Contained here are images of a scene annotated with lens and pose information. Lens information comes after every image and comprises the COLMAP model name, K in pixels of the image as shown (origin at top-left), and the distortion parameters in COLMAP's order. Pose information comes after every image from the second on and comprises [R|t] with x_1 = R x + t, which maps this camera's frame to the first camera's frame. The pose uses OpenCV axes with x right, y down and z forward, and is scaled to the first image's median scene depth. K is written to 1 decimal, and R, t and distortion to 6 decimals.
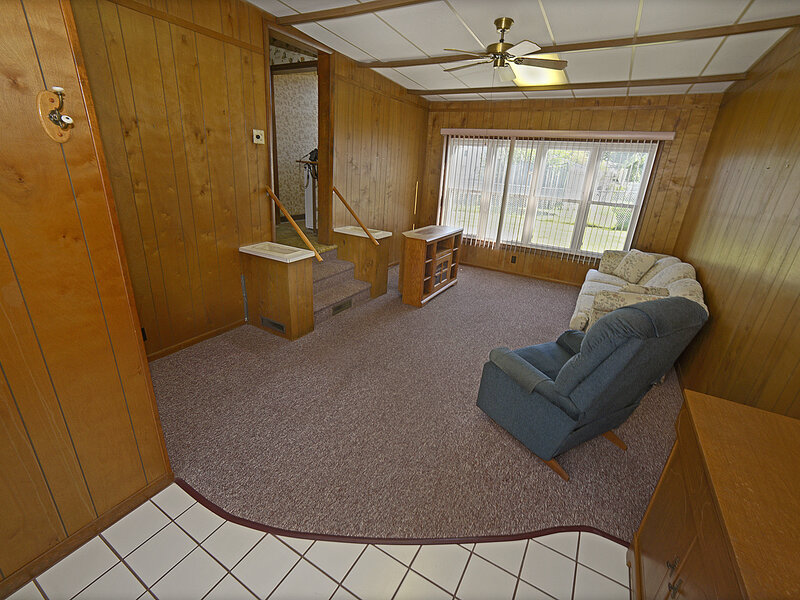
lens RADIAL K [[354.2, 0, 400.0], [0, 354.2, 300.0], [0, 0, 1]] dist [-0.001536, 0.000373]
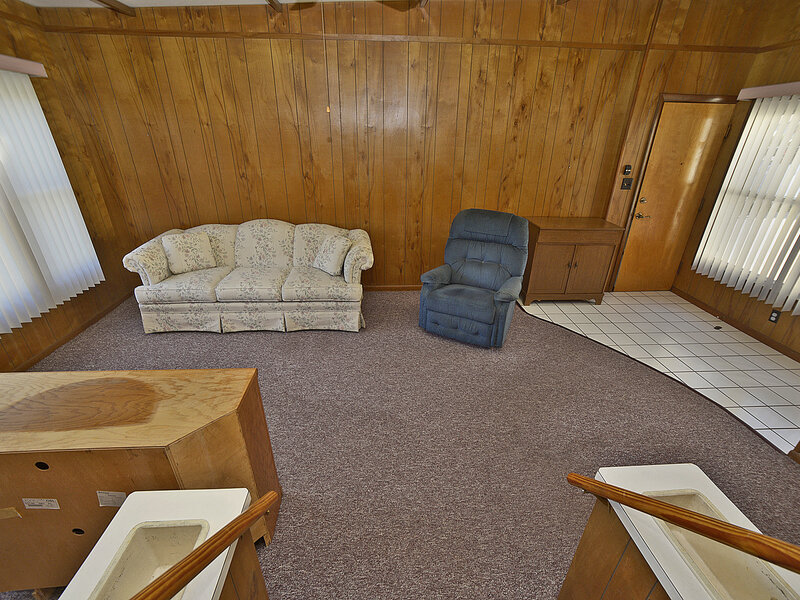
lens RADIAL K [[354.2, 0, 400.0], [0, 354.2, 300.0], [0, 0, 1]] dist [-0.001536, 0.000373]
pose [[-0.551473, -0.414491, 0.723930, -0.565932], [0.247425, 0.747495, 0.616467, -0.925055], [-0.796654, 0.519083, -0.309668, 2.117303]]
